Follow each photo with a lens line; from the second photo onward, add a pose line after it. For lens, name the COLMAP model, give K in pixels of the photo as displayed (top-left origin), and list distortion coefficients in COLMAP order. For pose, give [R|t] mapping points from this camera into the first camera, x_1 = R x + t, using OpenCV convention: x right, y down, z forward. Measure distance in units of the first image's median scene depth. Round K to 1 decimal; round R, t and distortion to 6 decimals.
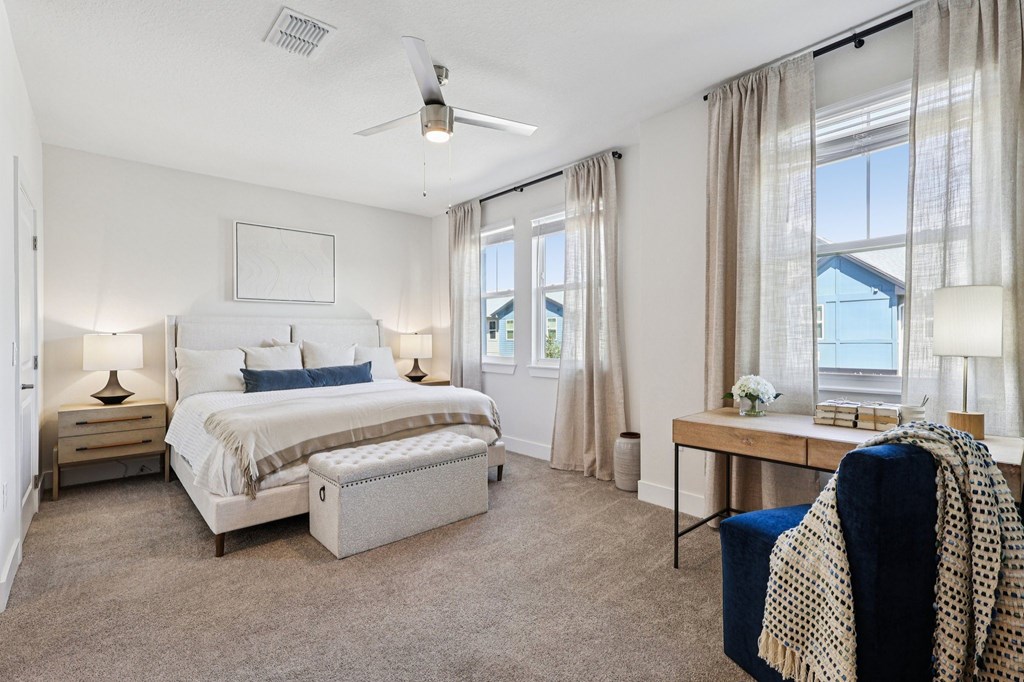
lens RADIAL K [[481.6, 0, 518.6], [0, 481.6, 346.7], [0, 0, 1]] dist [0.002332, 0.000244]
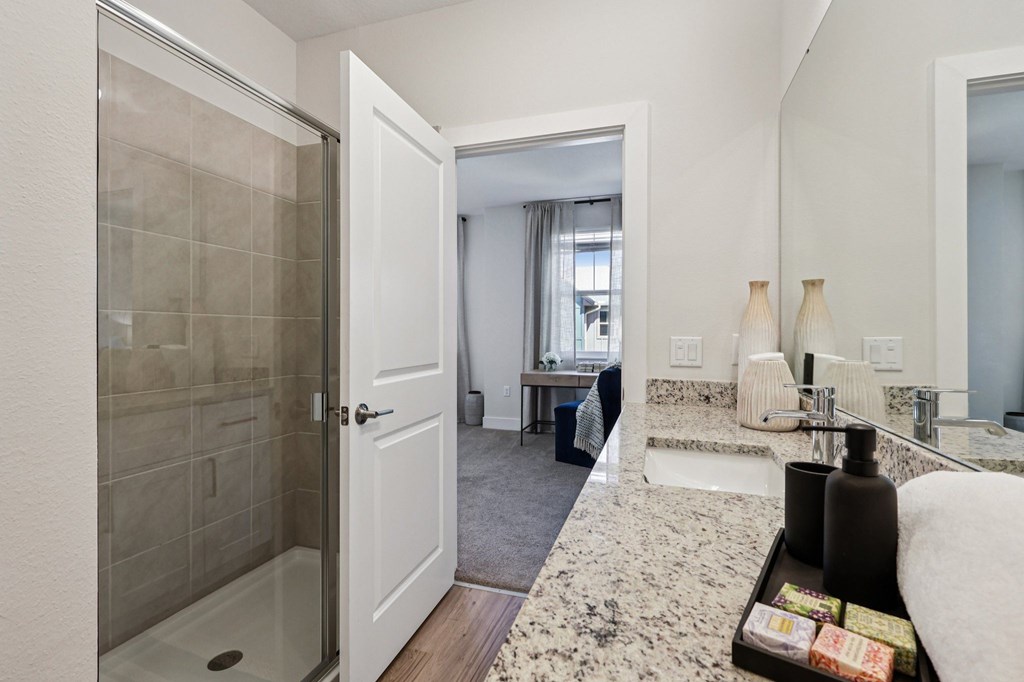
lens RADIAL K [[481.6, 0, 508.3], [0, 481.6, 337.8], [0, 0, 1]] dist [0.002332, 0.000244]
pose [[0.871954, 0.002757, 0.489580, -0.690628], [0.001050, 0.999971, -0.007501, 0.014844], [-0.489587, 0.007055, 0.871926, -0.720026]]
